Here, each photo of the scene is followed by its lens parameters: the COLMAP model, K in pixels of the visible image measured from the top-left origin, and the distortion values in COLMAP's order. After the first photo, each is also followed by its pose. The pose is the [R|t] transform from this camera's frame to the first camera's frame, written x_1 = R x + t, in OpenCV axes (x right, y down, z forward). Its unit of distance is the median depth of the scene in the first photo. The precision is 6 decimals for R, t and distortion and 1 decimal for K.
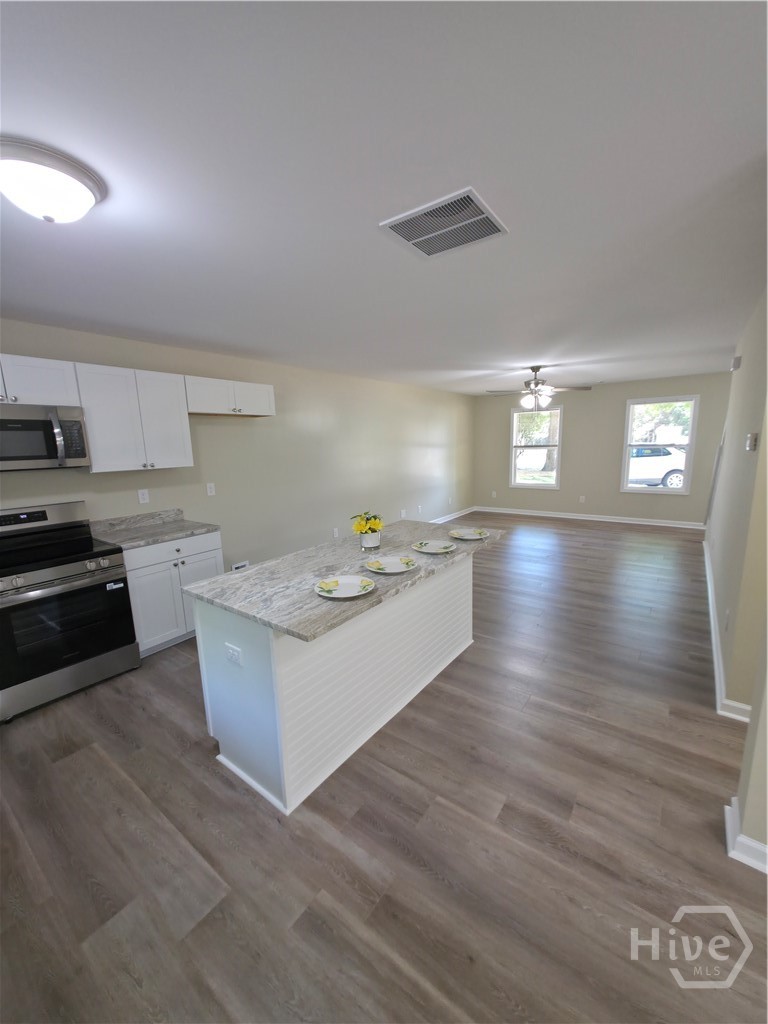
lens RADIAL K [[408.8, 0, 386.2], [0, 408.8, 516.4], [0, 0, 1]] dist [0.016754, -0.001307]
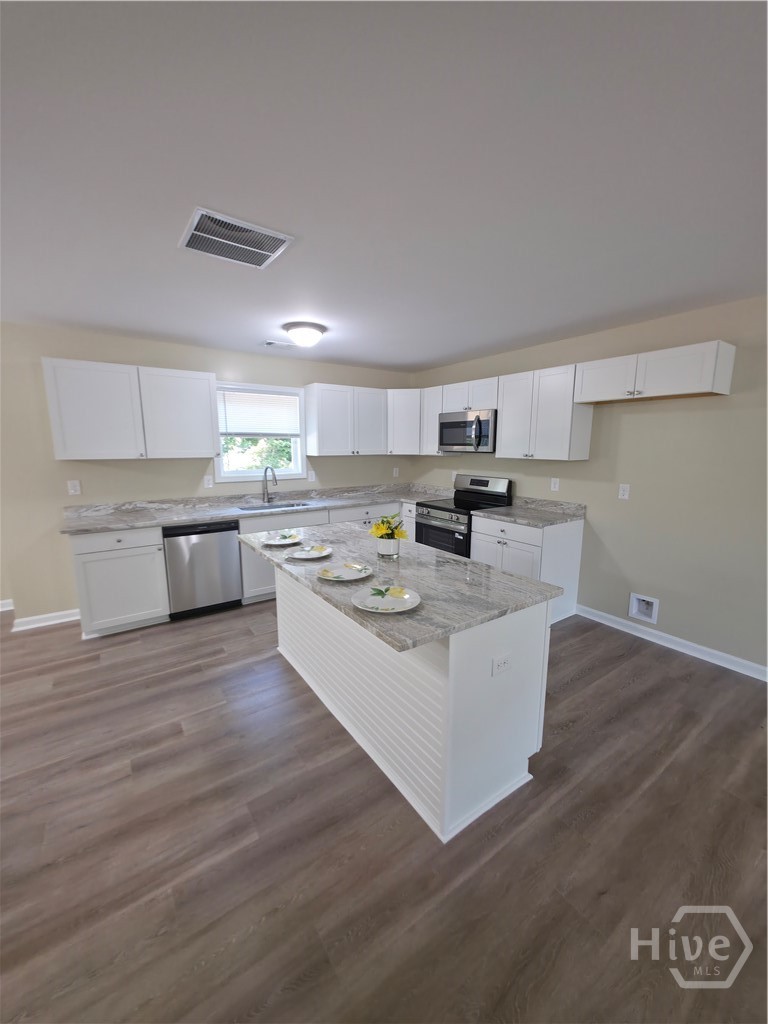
lens RADIAL K [[408.8, 0, 386.7], [0, 408.8, 516.0], [0, 0, 1]] dist [0.016754, -0.001307]
pose [[-0.319078, 0.193753, -0.927712, 1.125445], [-0.163918, 0.952844, 0.255380, -0.341925], [0.933445, 0.233554, -0.272272, 1.772609]]
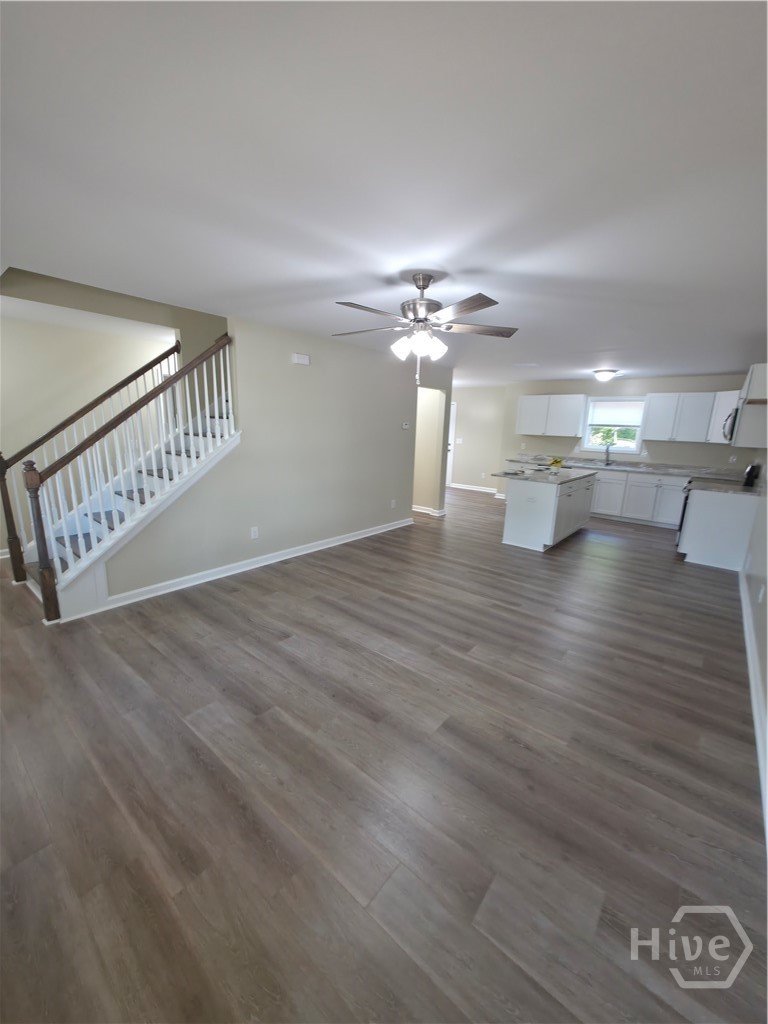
lens RADIAL K [[408.8, 0, 381.5], [0, 408.8, 517.1], [0, 0, 1]] dist [0.016754, -0.001307]
pose [[-0.998659, -0.019249, 0.048064, 1.172446], [0.001196, 0.919492, 0.393106, -0.855632], [-0.051761, 0.392637, -0.918236, 4.645660]]
